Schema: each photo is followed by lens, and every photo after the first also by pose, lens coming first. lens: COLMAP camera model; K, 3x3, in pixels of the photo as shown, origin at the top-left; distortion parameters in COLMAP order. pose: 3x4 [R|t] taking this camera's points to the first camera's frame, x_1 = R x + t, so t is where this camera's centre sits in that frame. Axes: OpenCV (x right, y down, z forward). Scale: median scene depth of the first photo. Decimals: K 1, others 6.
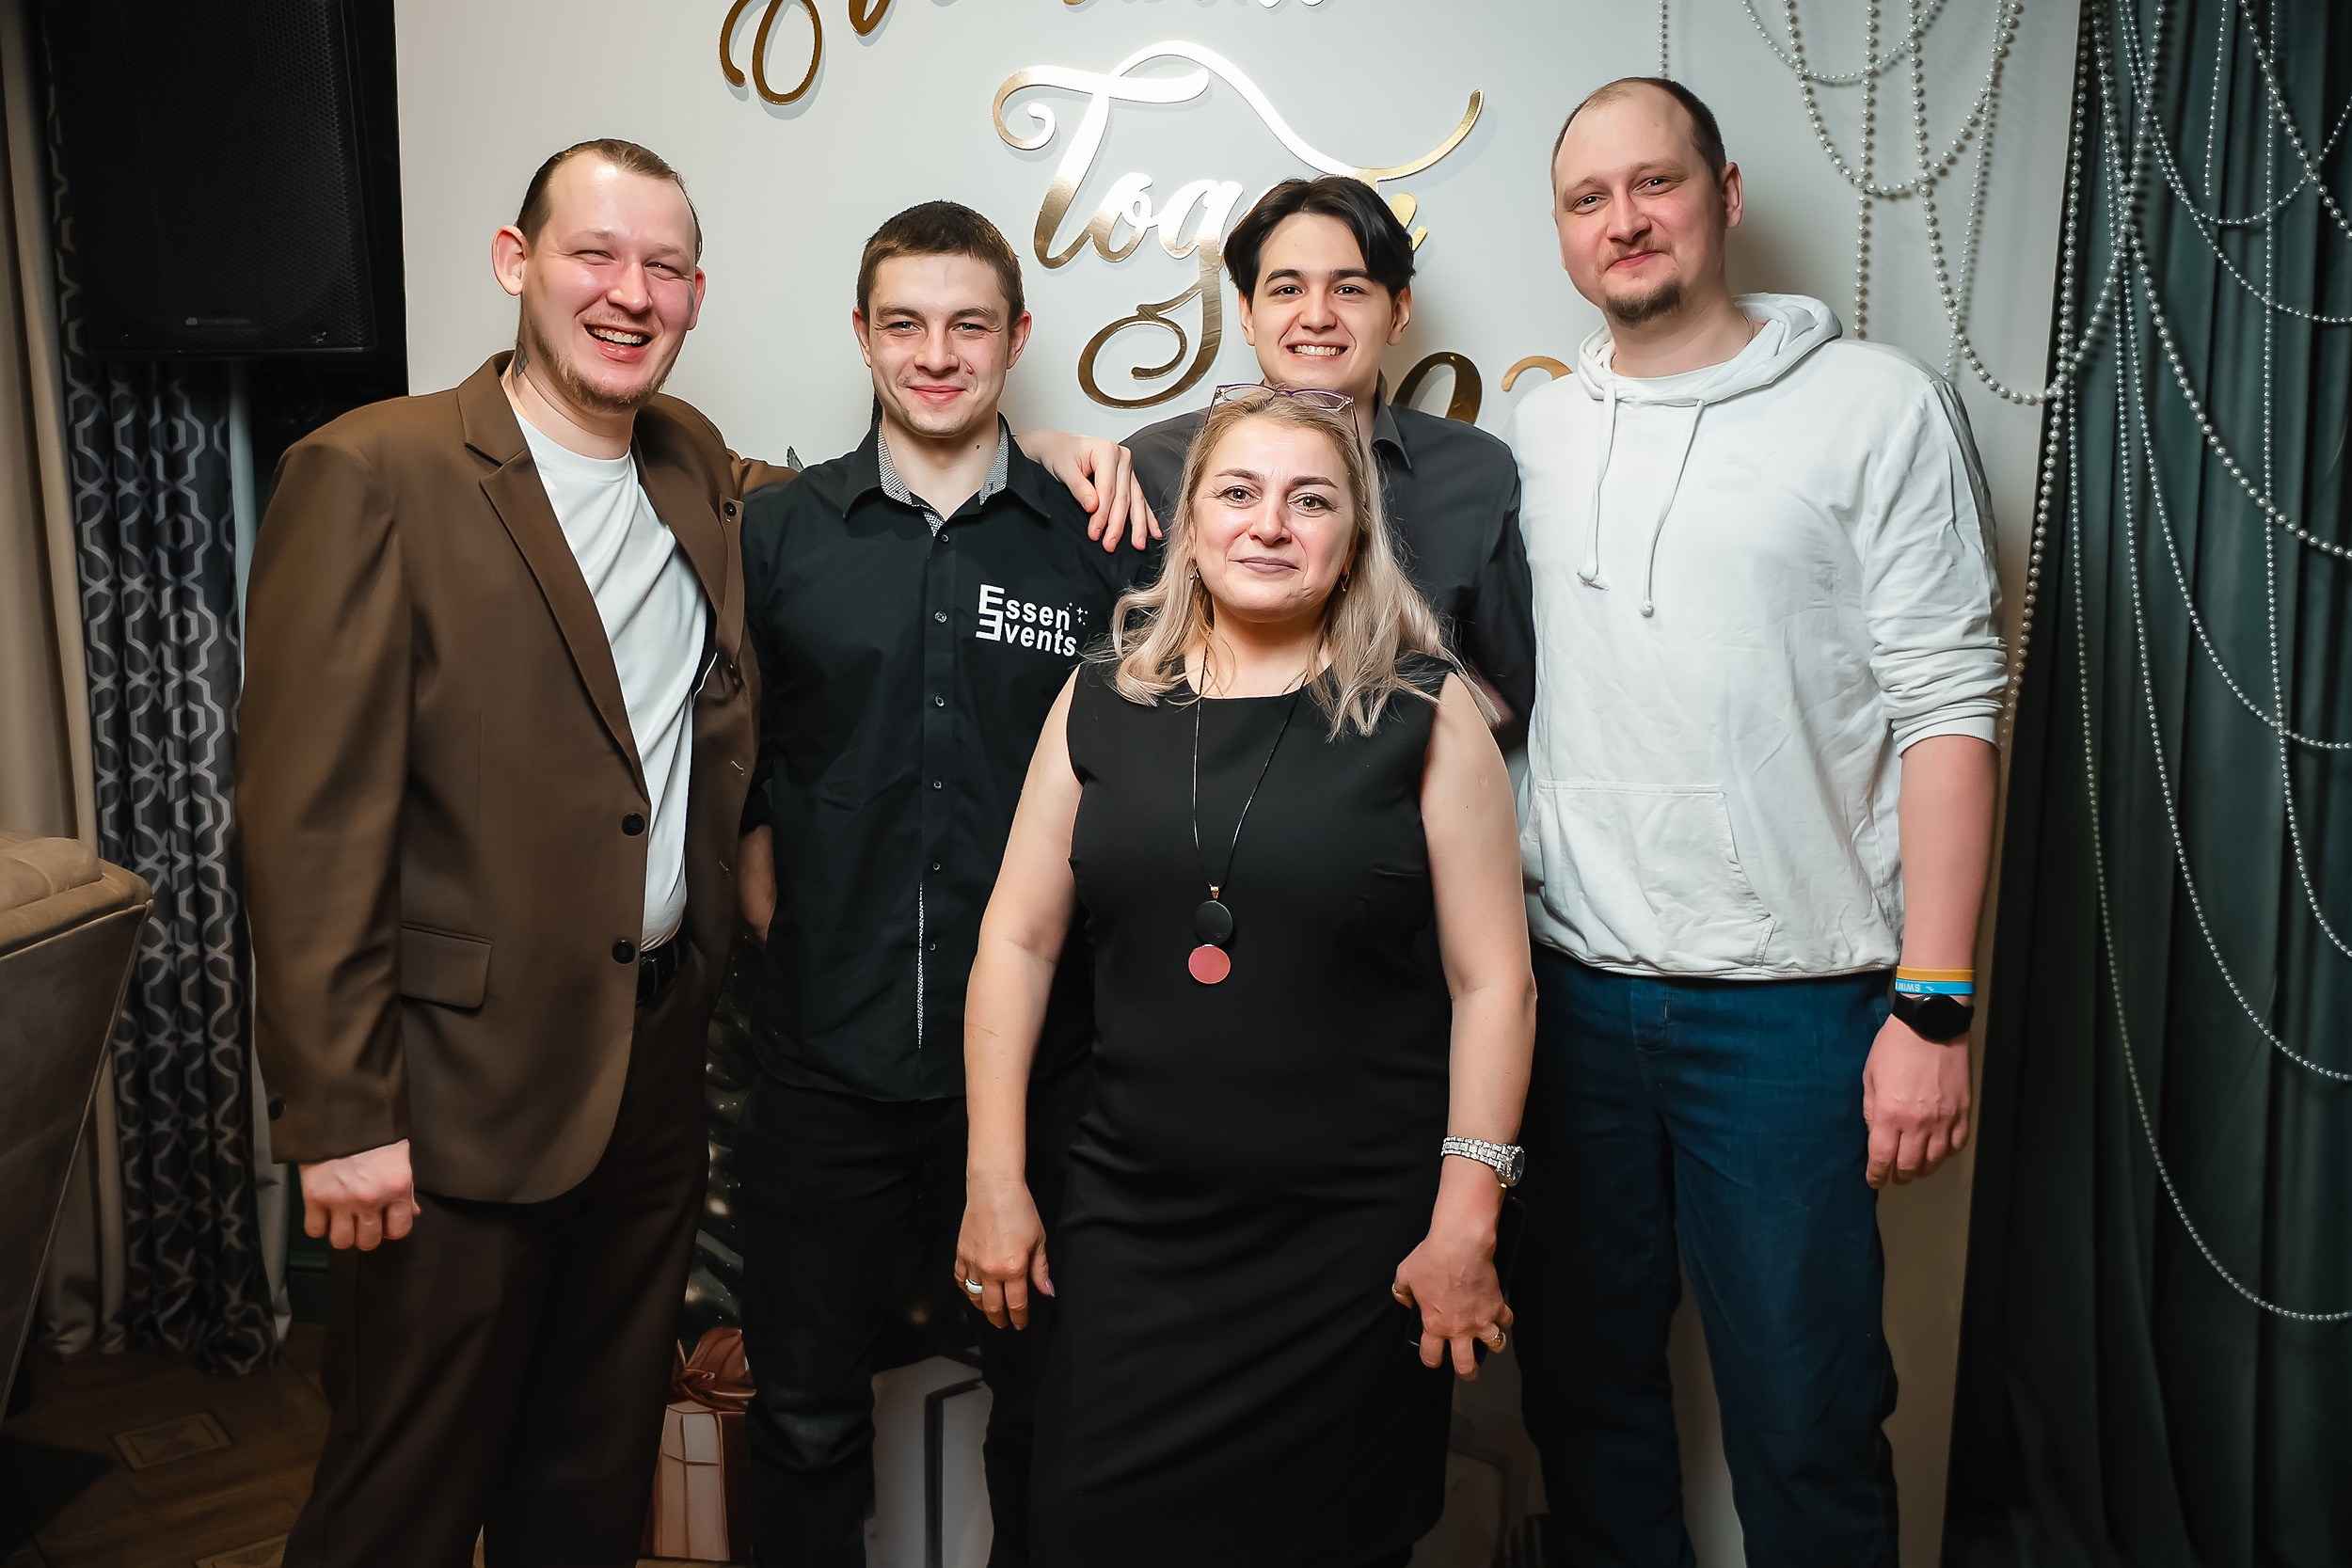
lens RADIAL K [[2046.7, 0, 1168.4], [0, 2046.7, 764.2], [0, 0, 1]] dist [-0.013614, 0.016638]
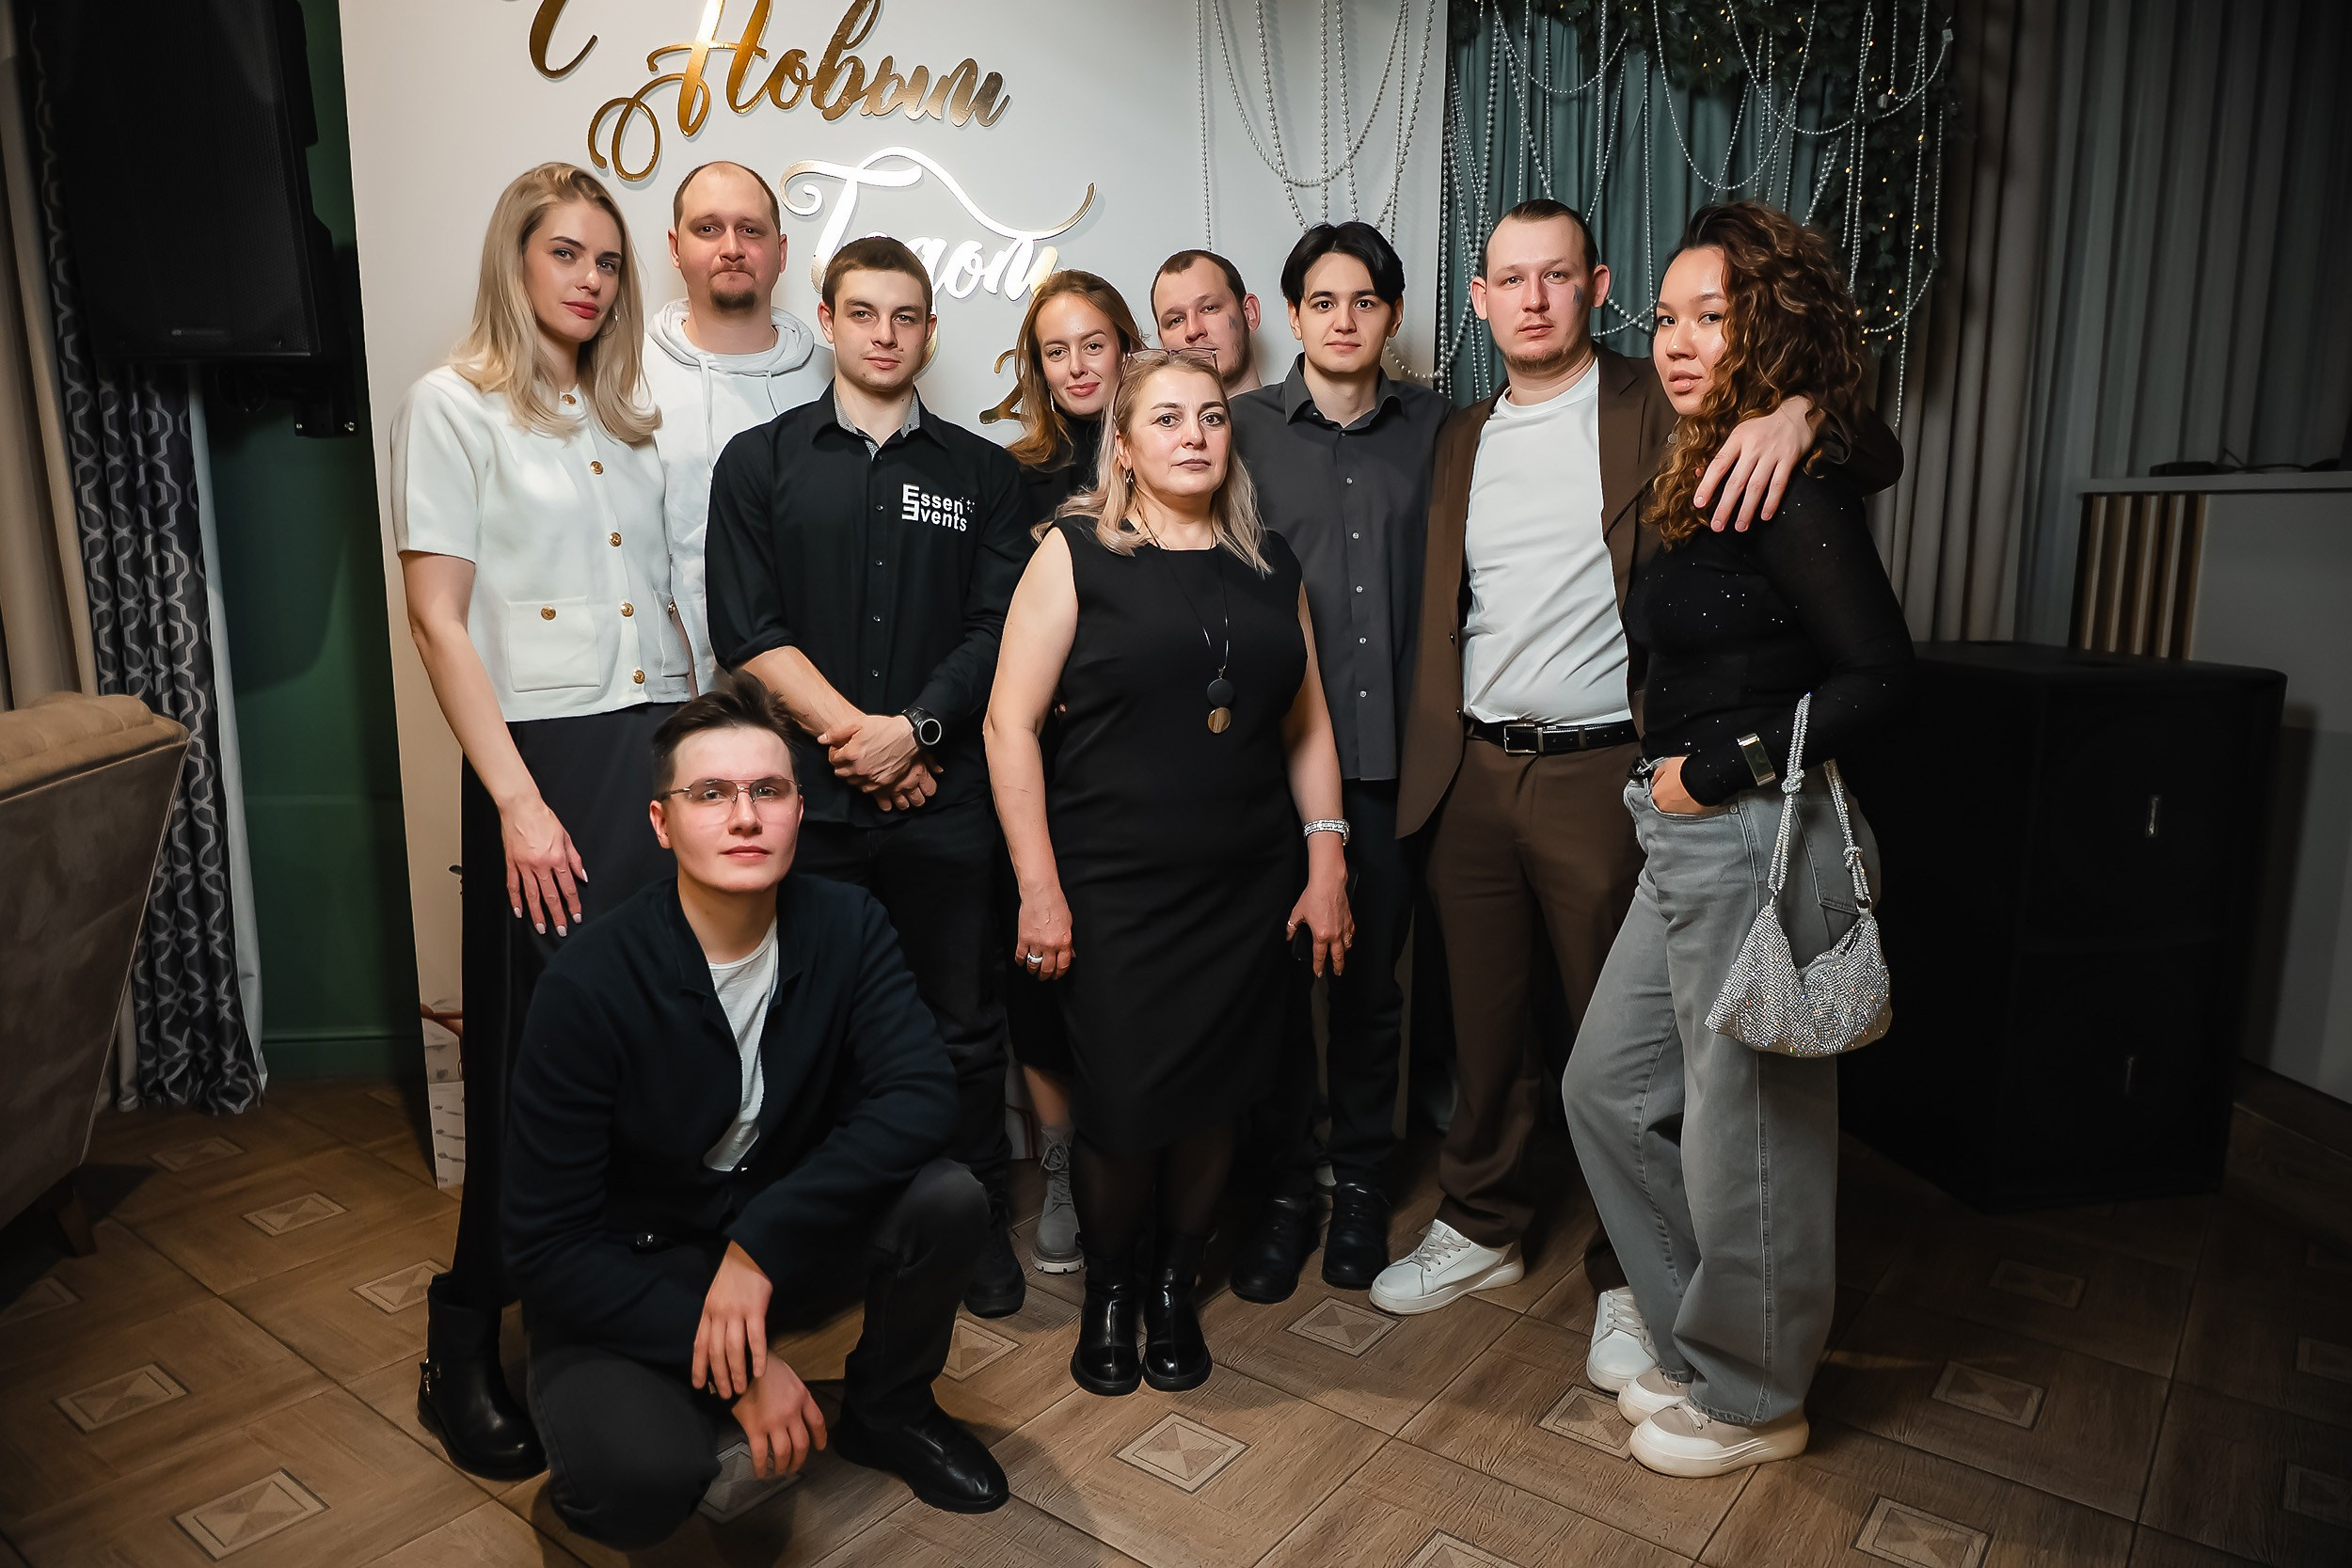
lens RADIAL K [[1552.9, 0, 1180.4], [0, 1552.9, 768.0], [0, 0, 1]] dist [-0.004659, -0.010346]
pose [[0.973676, -0.054106, 0.221420, -0.073364], [0.049564, 0.998432, 0.026021, 0.096248], [-0.222481, -0.014362, 0.974831, -0.201747]]
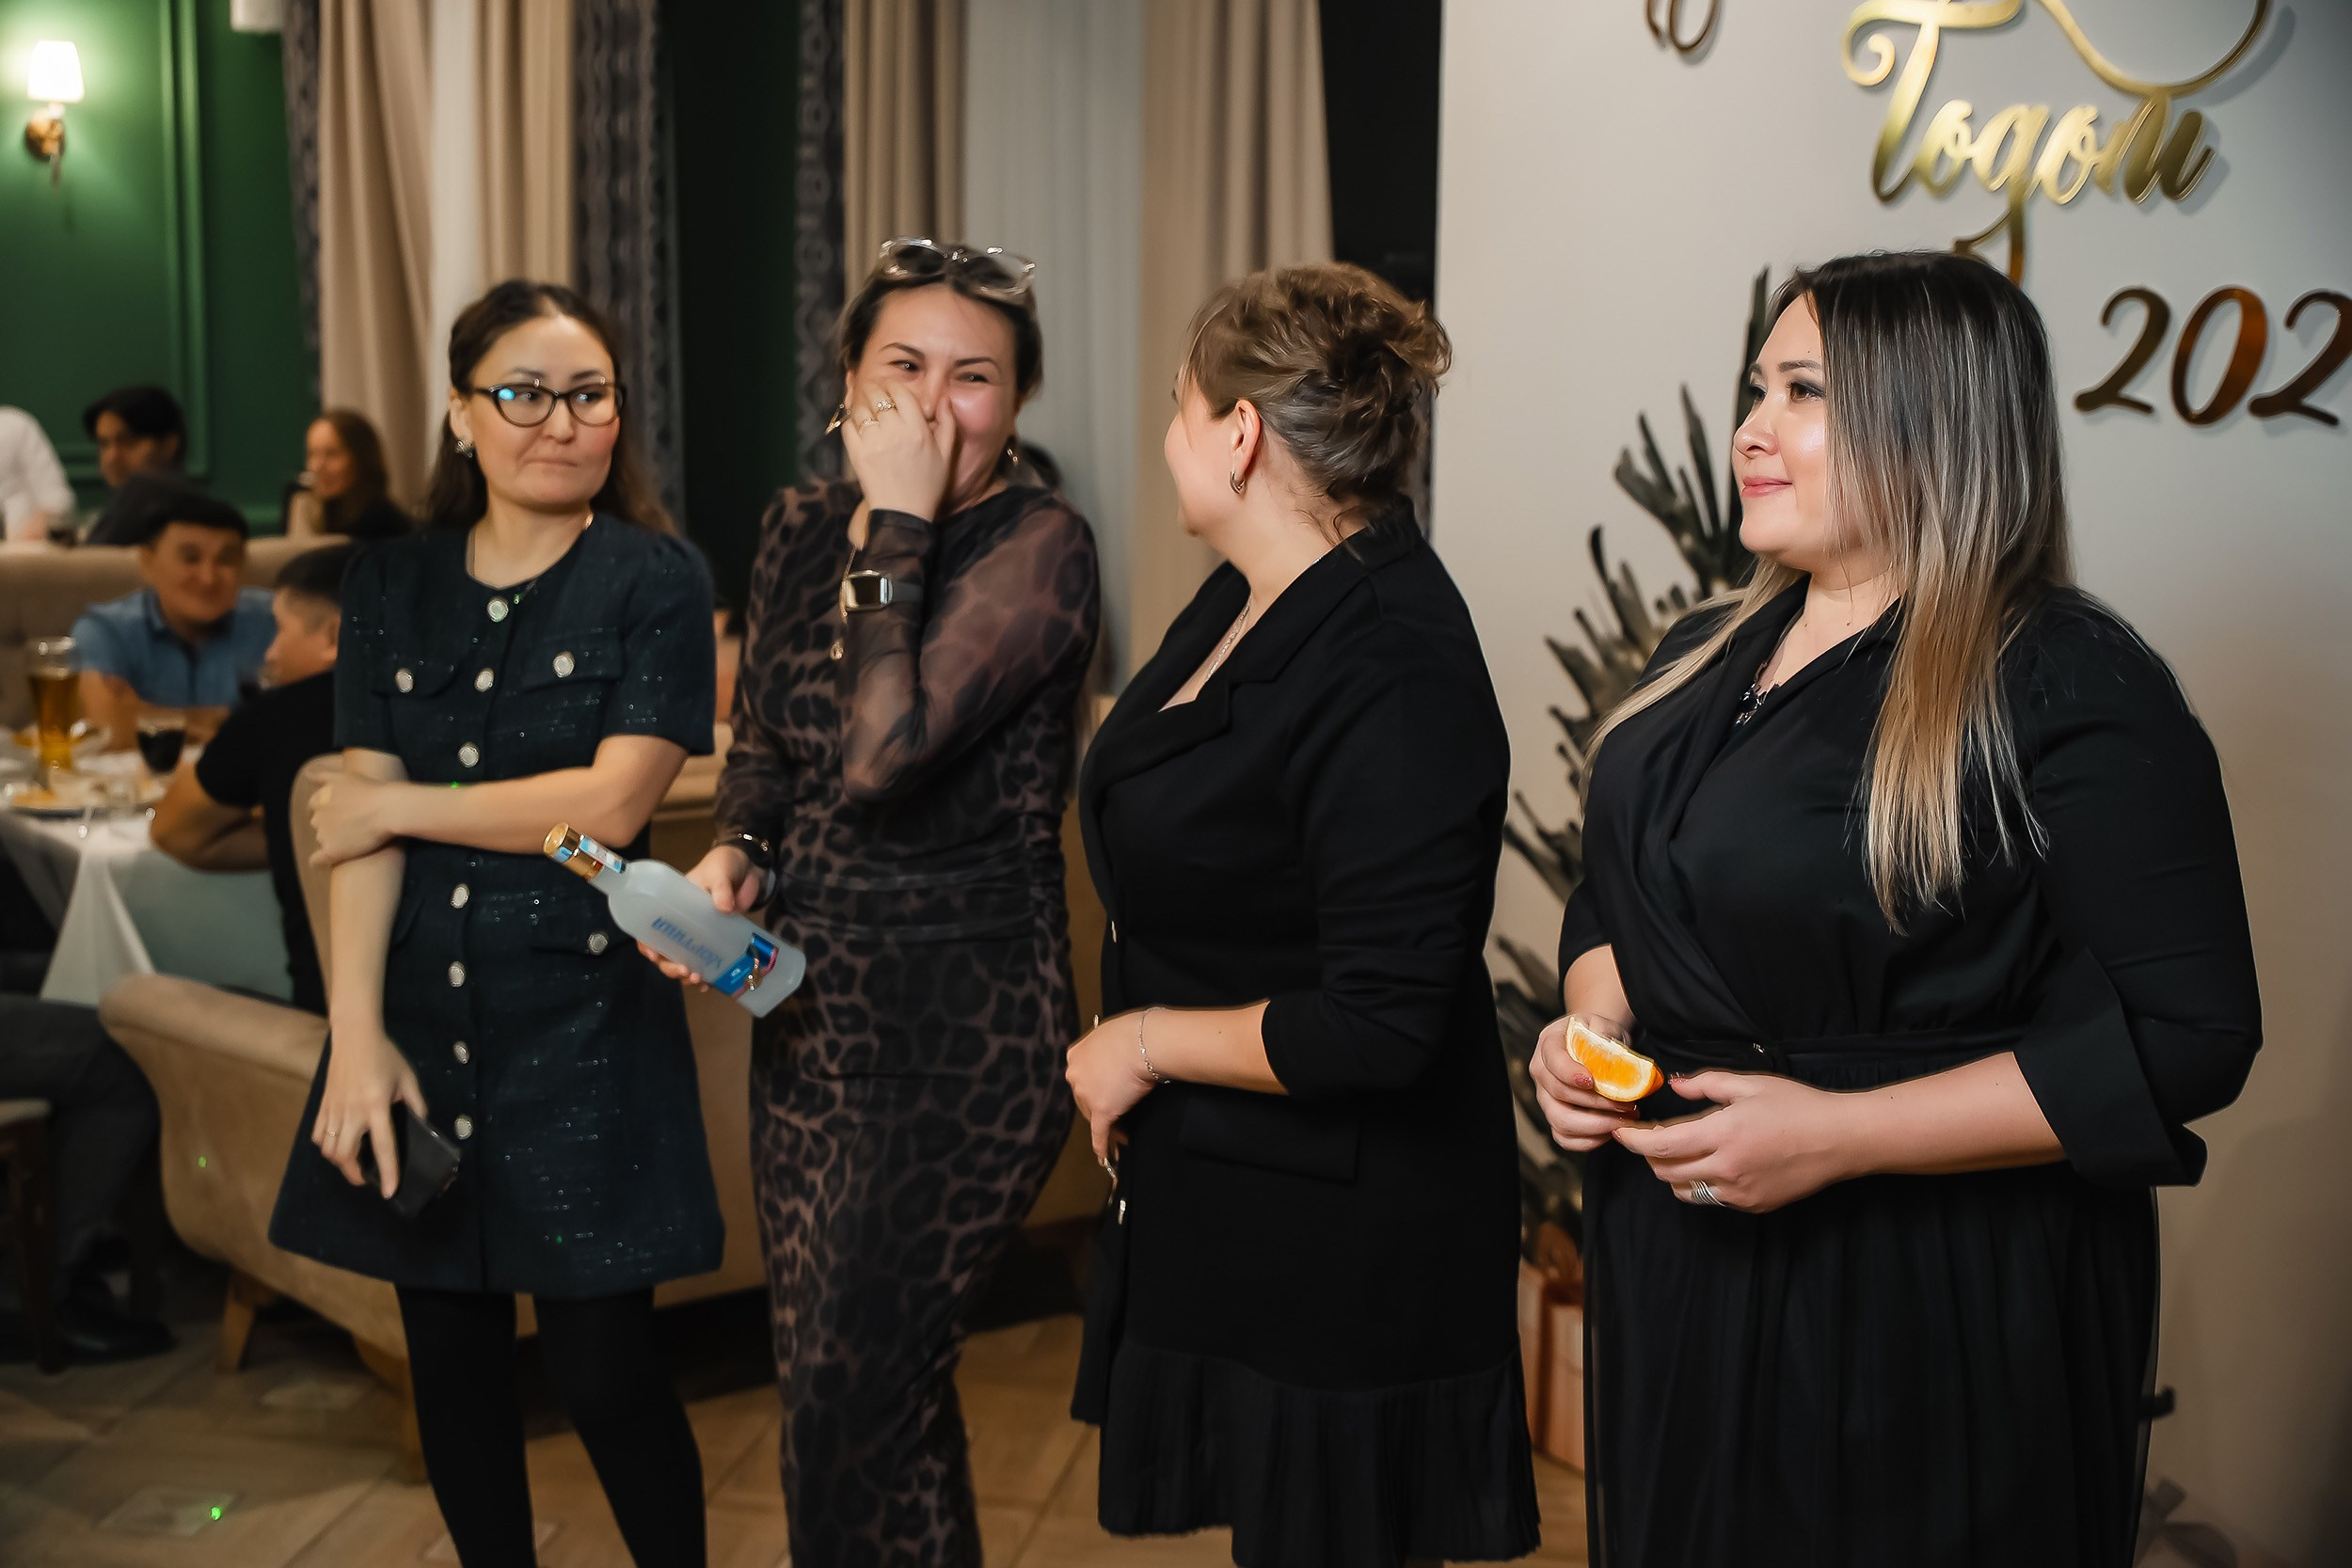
lens RADIAL K [[2966.4, 0, 1184.1], [0, 2966.4, 761.4], [0, 0, 1]] dist [0.020120, 0.000000]
pose [[0.648178, 0.112391, -0.753149, 0.818775], [-0.126707, 0.991179, 0.038865, 0.007822], [0.750873, 0.070238, 0.656701, -0.161348]]
